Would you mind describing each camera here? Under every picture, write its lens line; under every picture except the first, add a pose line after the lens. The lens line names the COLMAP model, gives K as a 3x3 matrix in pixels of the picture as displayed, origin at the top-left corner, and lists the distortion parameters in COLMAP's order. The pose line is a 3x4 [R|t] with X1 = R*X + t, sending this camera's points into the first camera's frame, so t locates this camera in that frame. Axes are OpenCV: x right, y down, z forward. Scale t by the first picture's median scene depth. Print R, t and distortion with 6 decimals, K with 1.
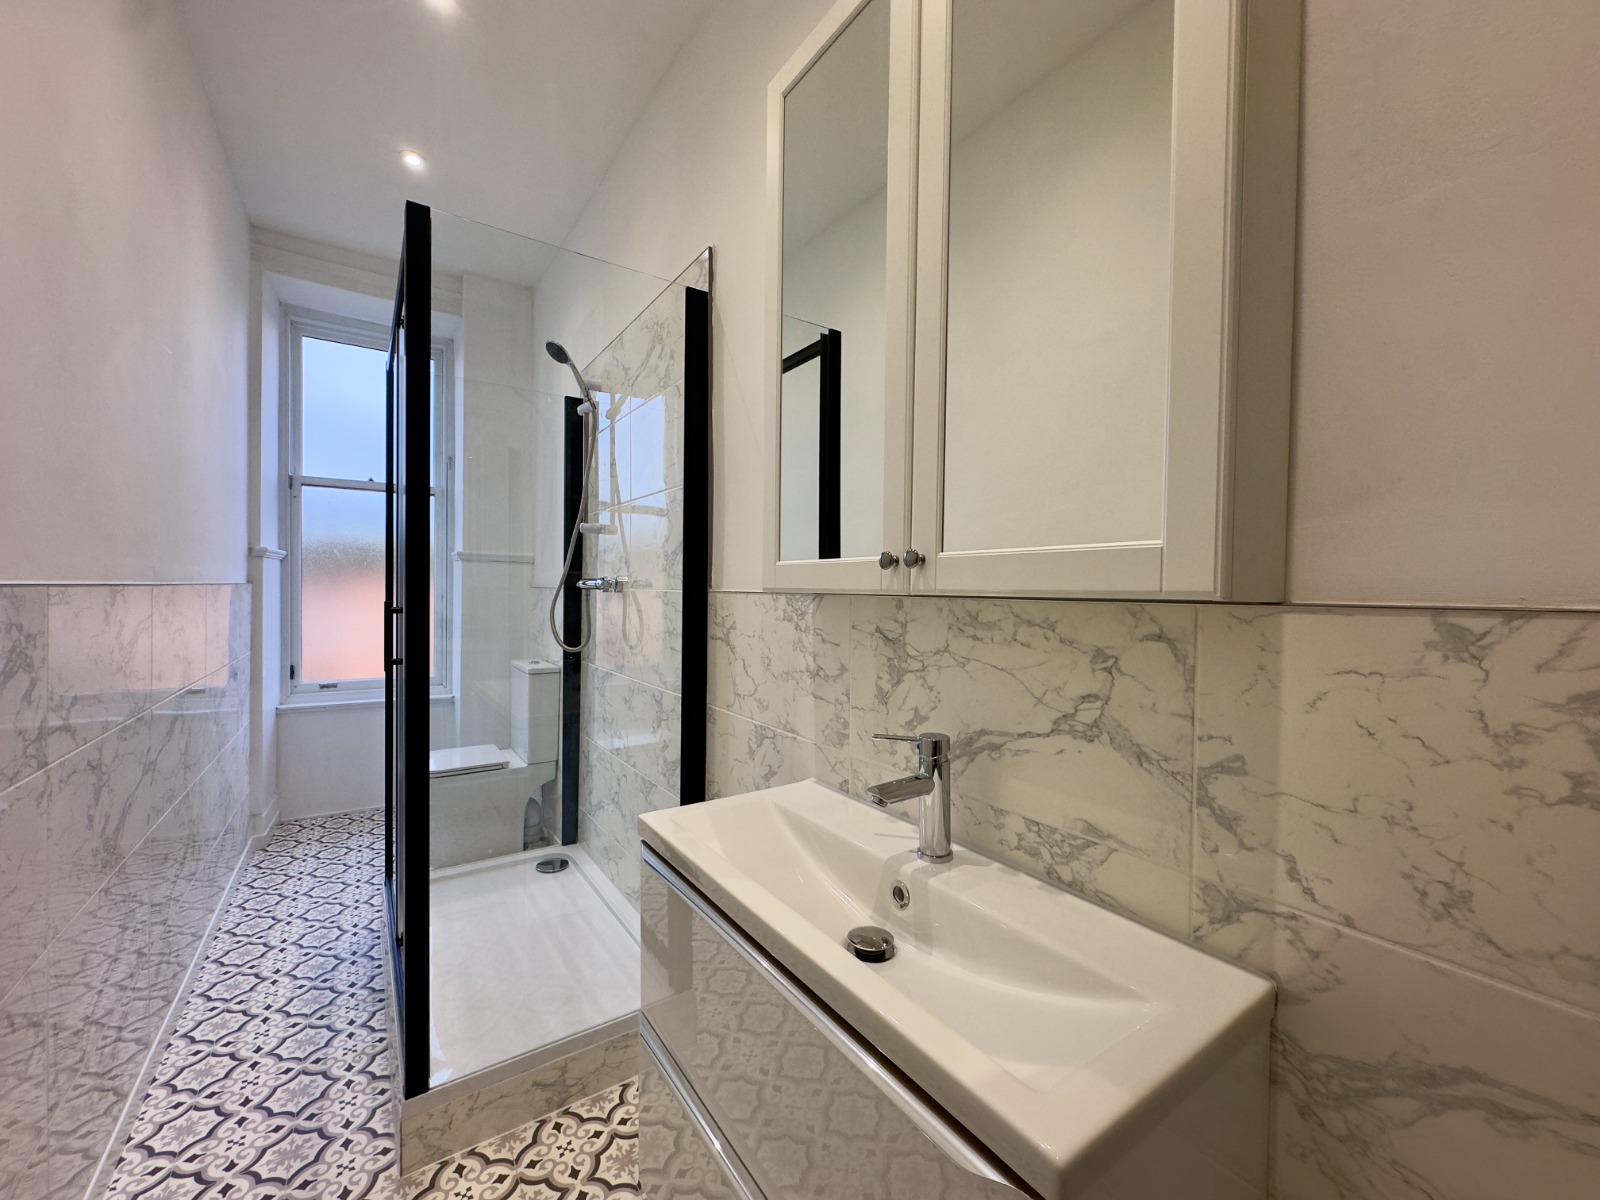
lens RADIAL K [[633.3, 0, 800.0], [0, 633.3, 600.0], [0, 0, 1]] dist [-0.001977, 0.000052]
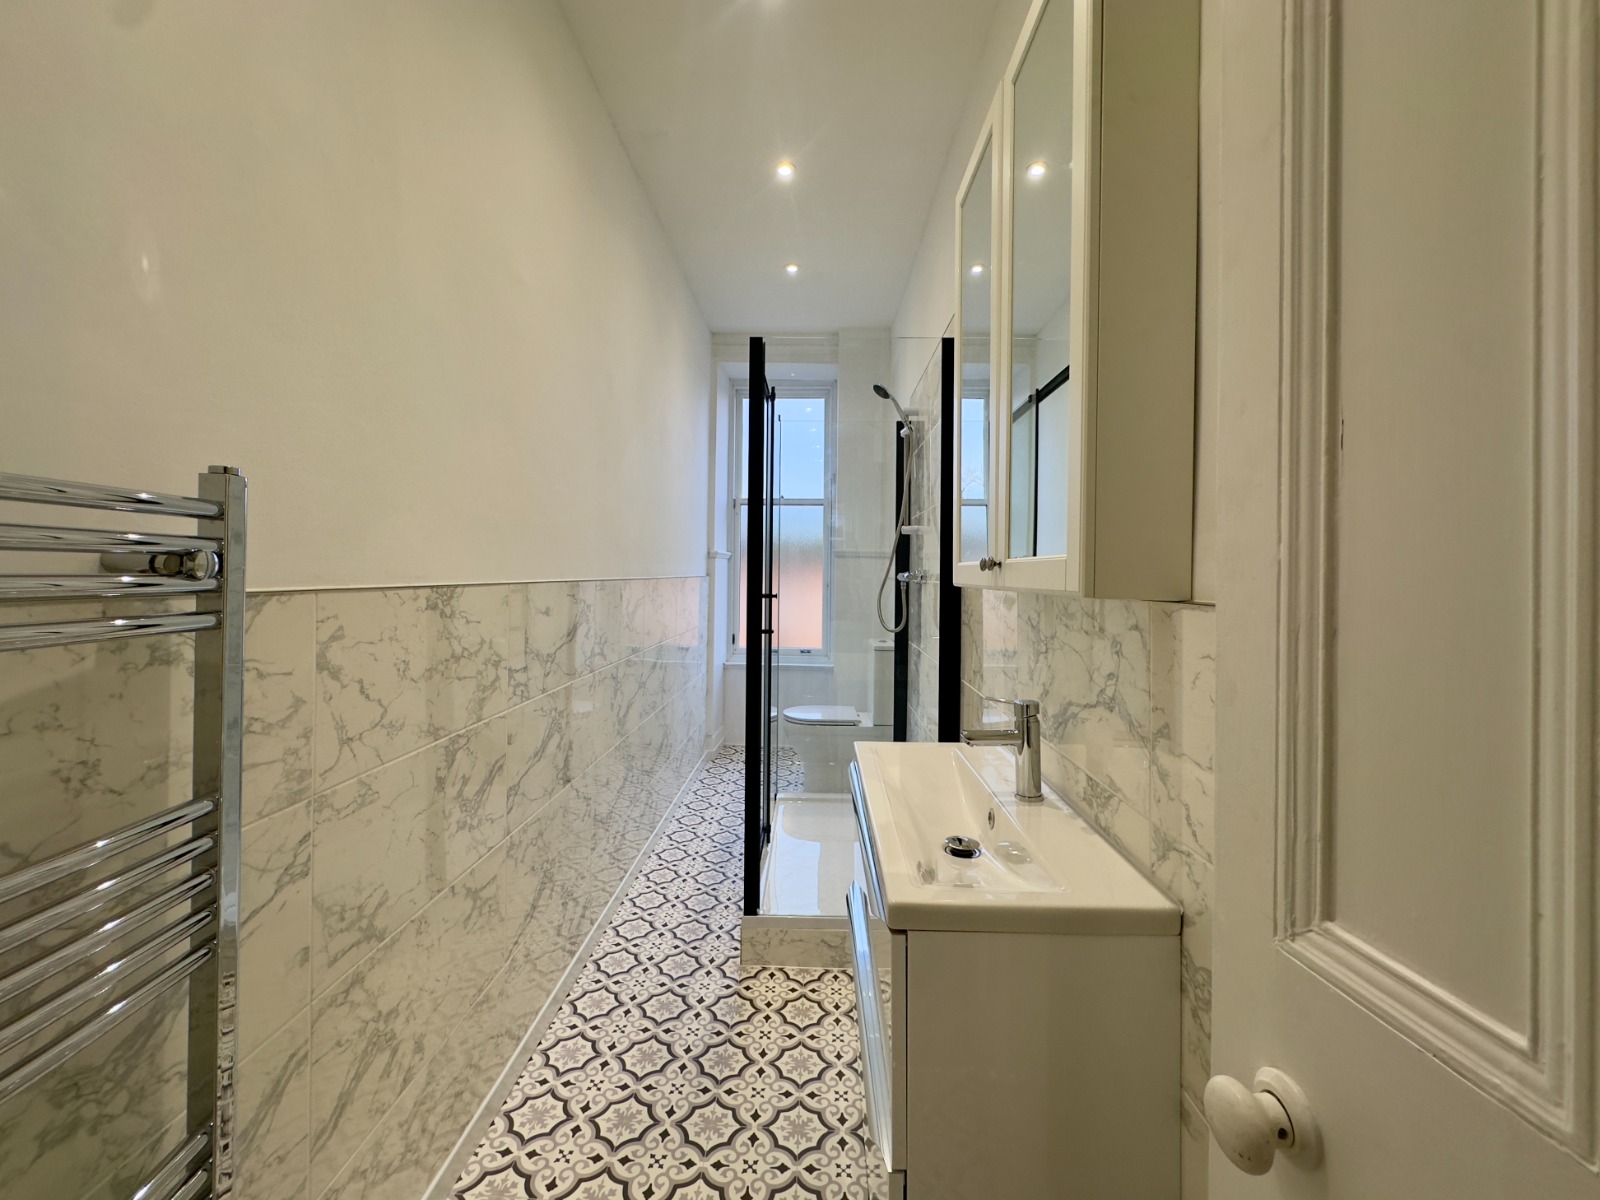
lens RADIAL K [[649.8, 0, 798.6], [0, 649.8, 574.3], [0, 0, 1]] dist [0.001196, -0.000165]
pose [[0.812118, -0.001607, -0.583491, 0.607923], [-0.012167, 0.999732, -0.019688, -0.009264], [0.583366, 0.023088, 0.811881, -0.332962]]
